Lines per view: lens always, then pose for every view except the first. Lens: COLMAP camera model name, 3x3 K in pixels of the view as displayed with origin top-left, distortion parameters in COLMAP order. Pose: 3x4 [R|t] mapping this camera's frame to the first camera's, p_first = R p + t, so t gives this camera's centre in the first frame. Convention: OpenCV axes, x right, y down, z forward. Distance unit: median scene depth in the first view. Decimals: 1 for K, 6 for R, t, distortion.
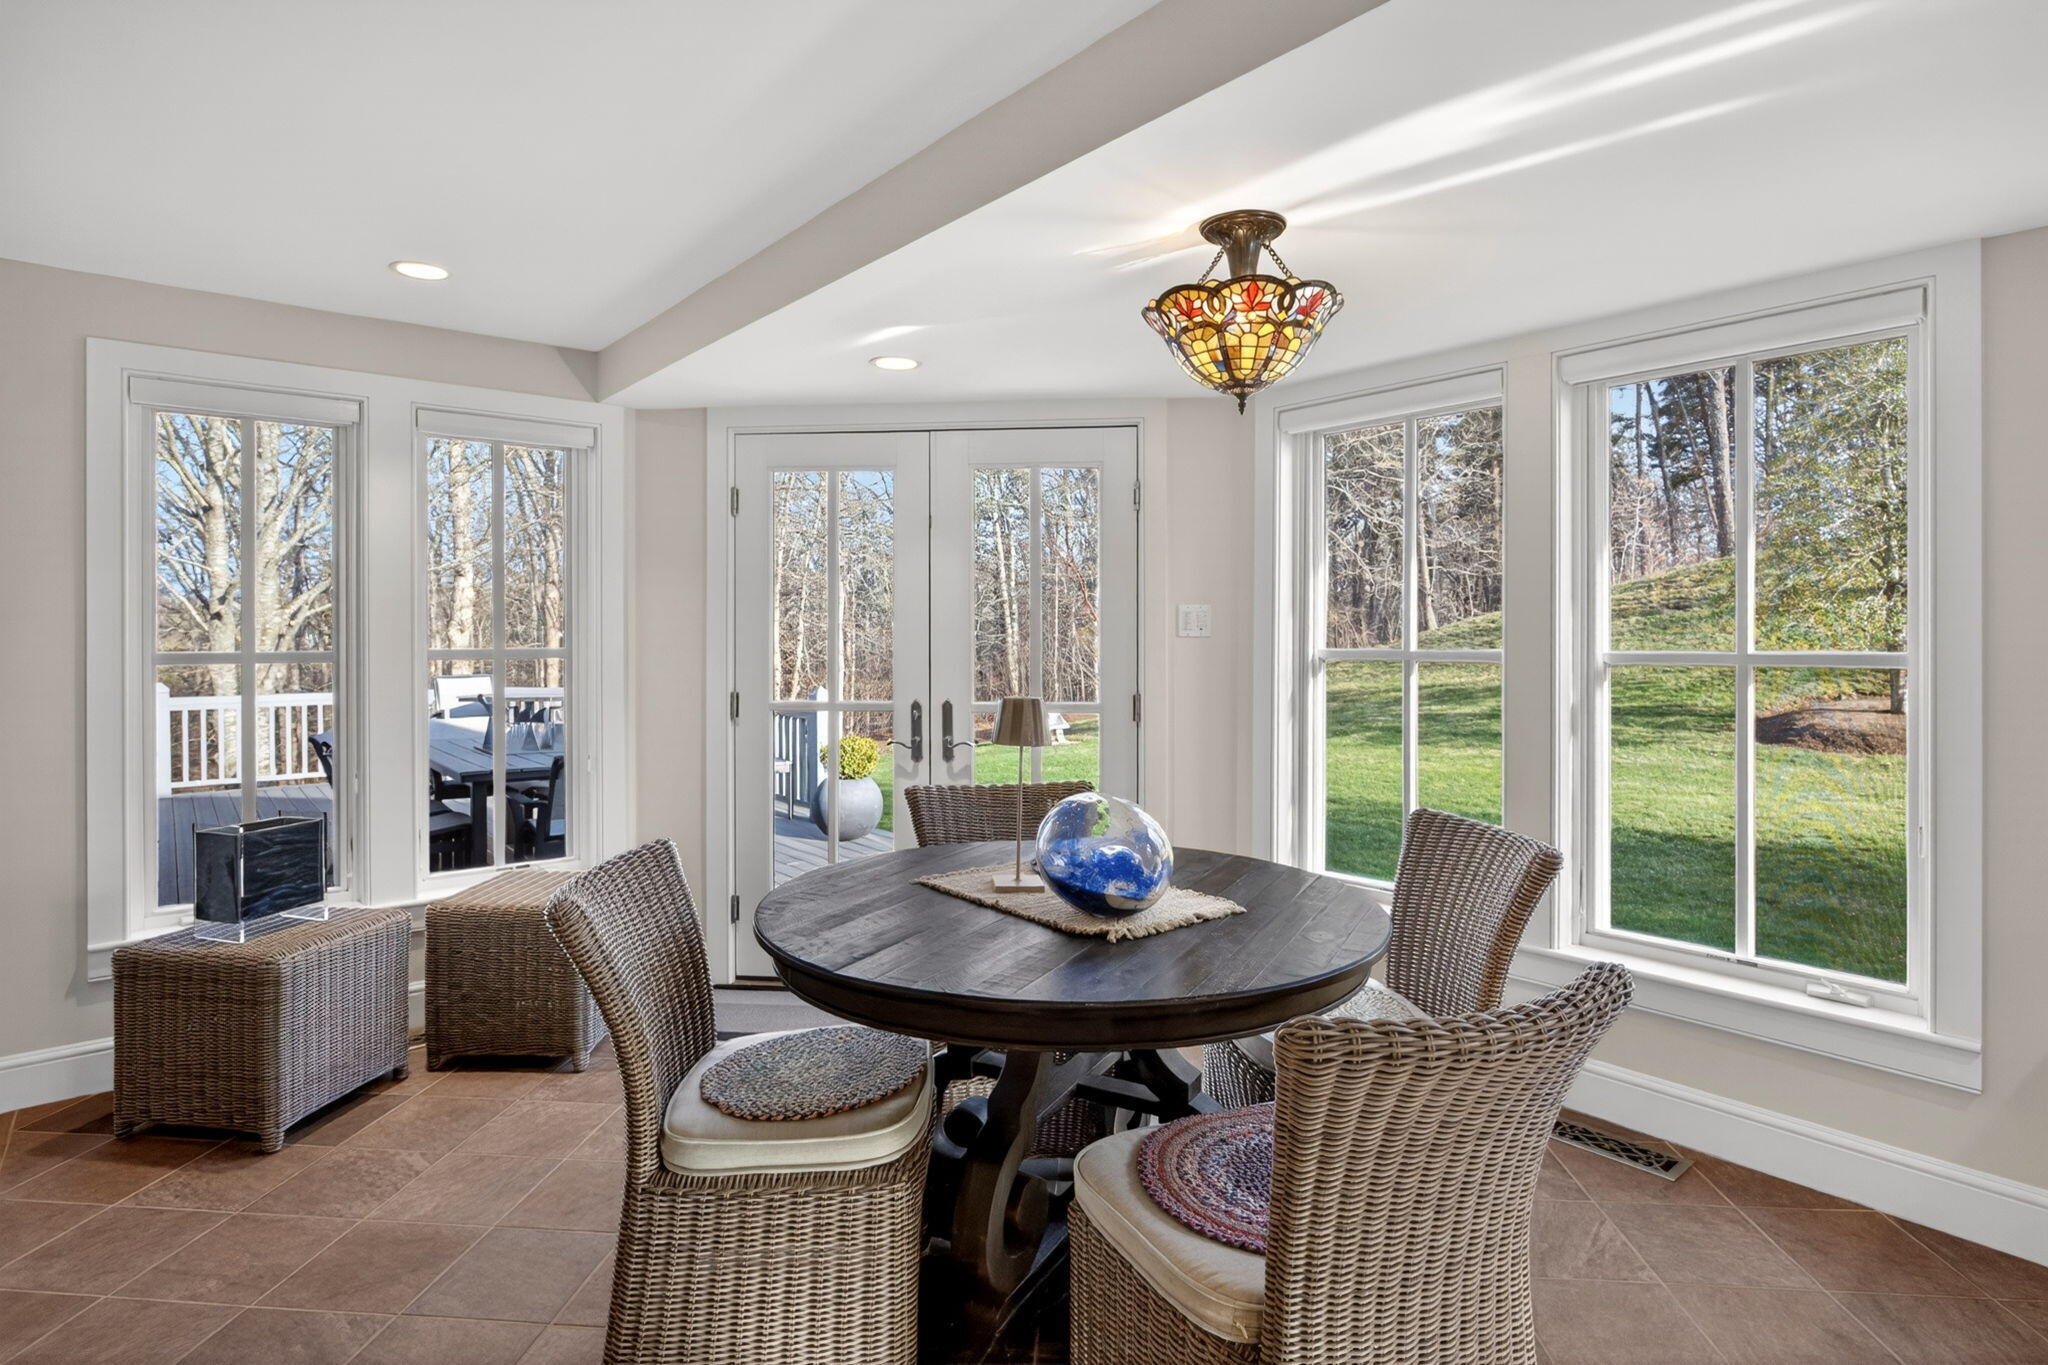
lens RADIAL K [[1067.1, 0, 1023.2], [0, 1067.1, 636.9], [0, 0, 1]] dist [-0.019963, -0.000113]
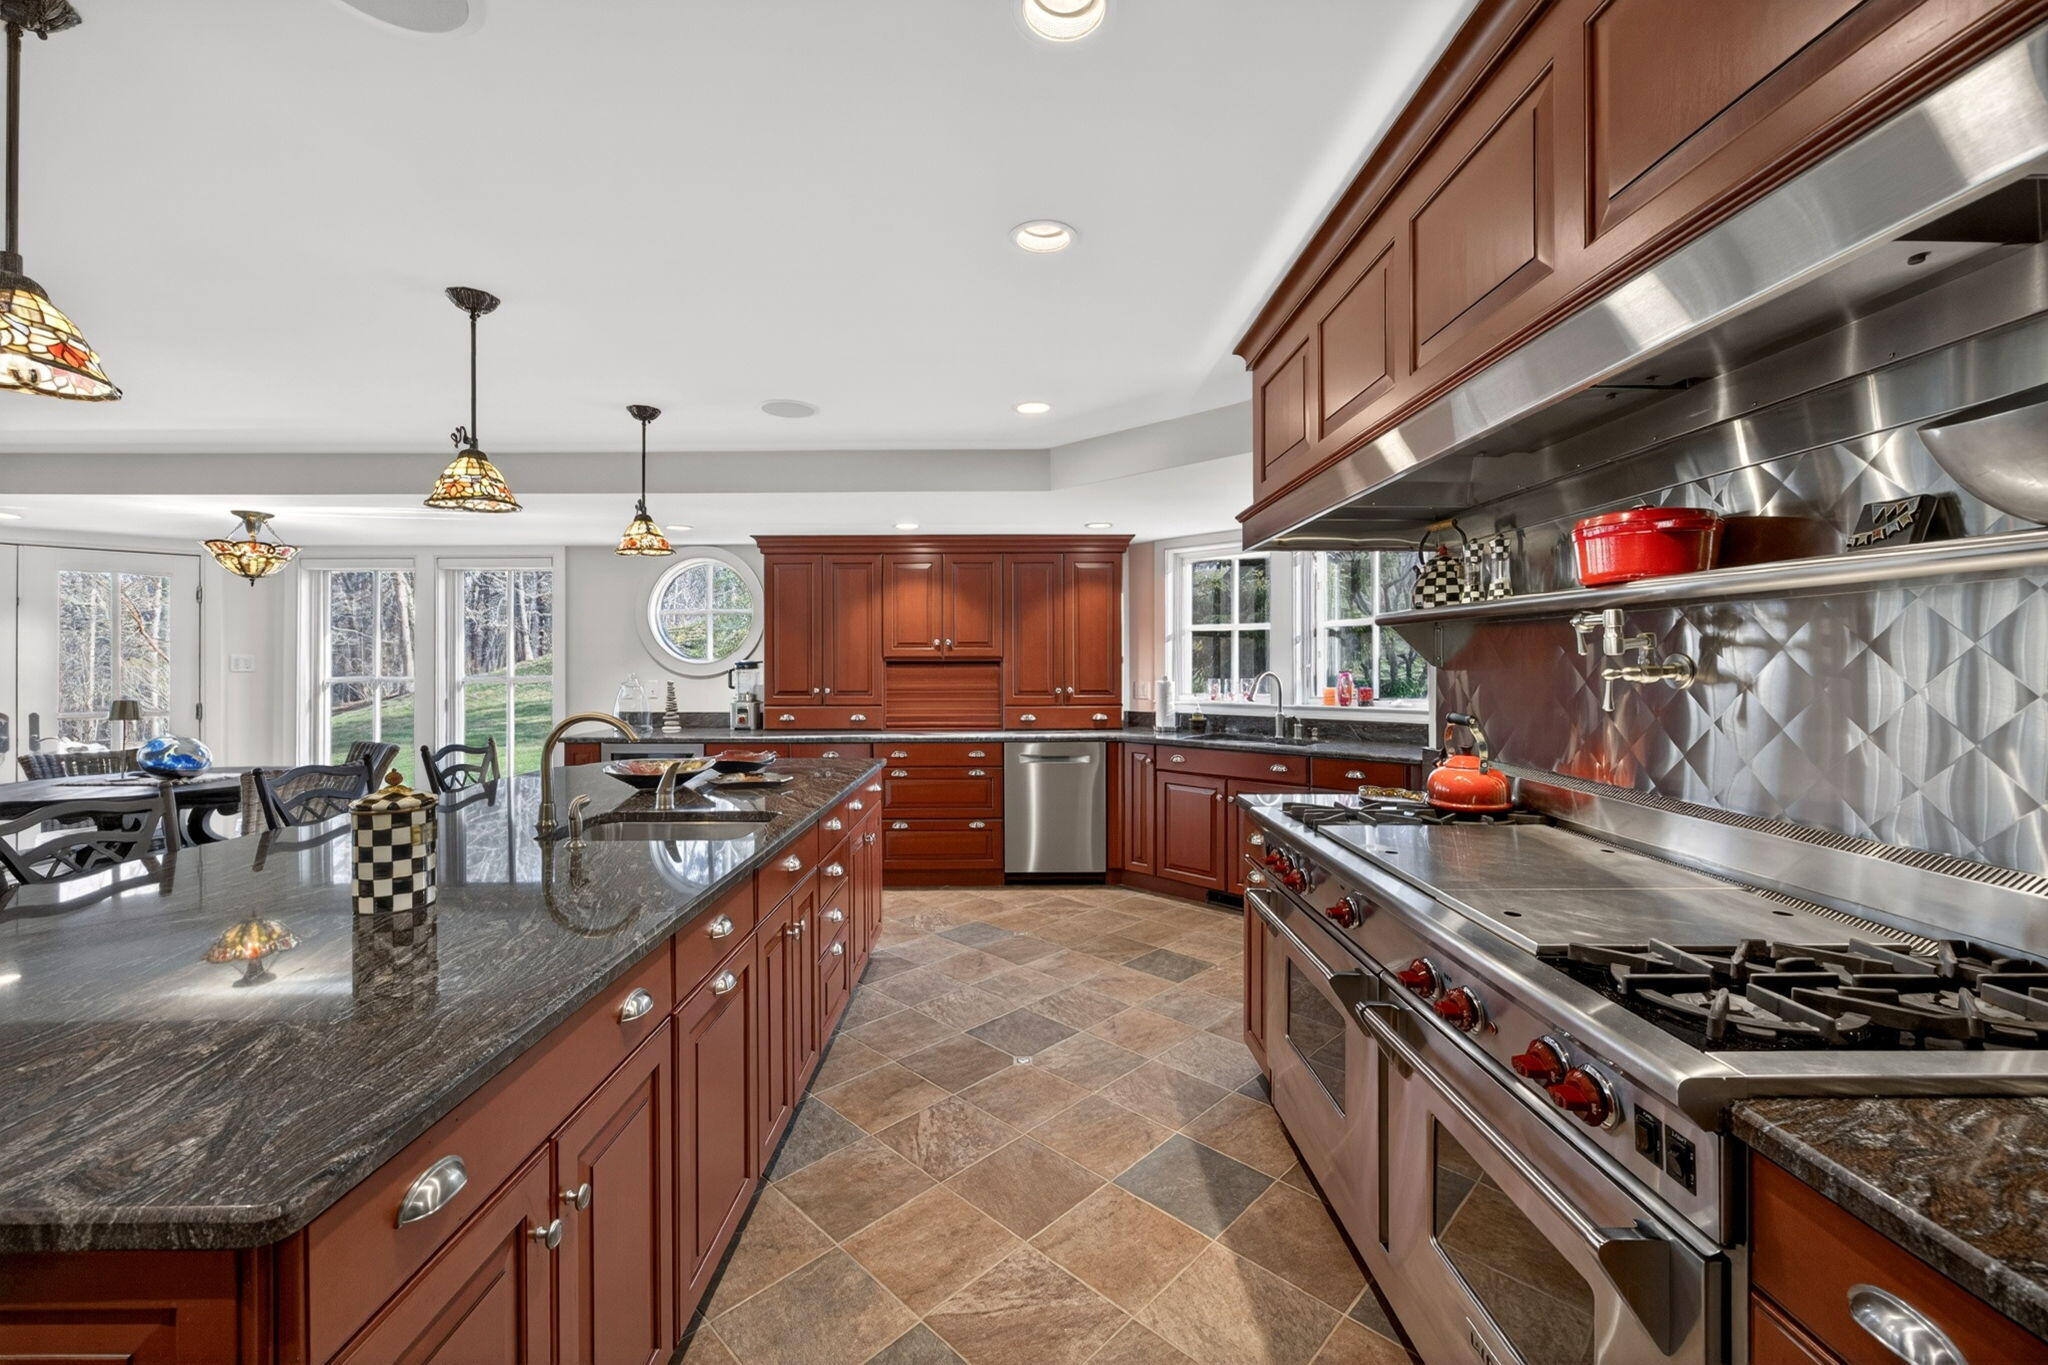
lens RADIAL K [[798.6, 0, 1031.0], [0, 798.6, 656.1], [0, 0, 1]] dist [-0.002316, -0.000410]
pose [[0.619545, 0.000914, 0.784961, -0.138959], [0.006432, 0.999960, -0.006241, -0.014711], [-0.784935, 0.008915, 0.619514, -1.648764]]
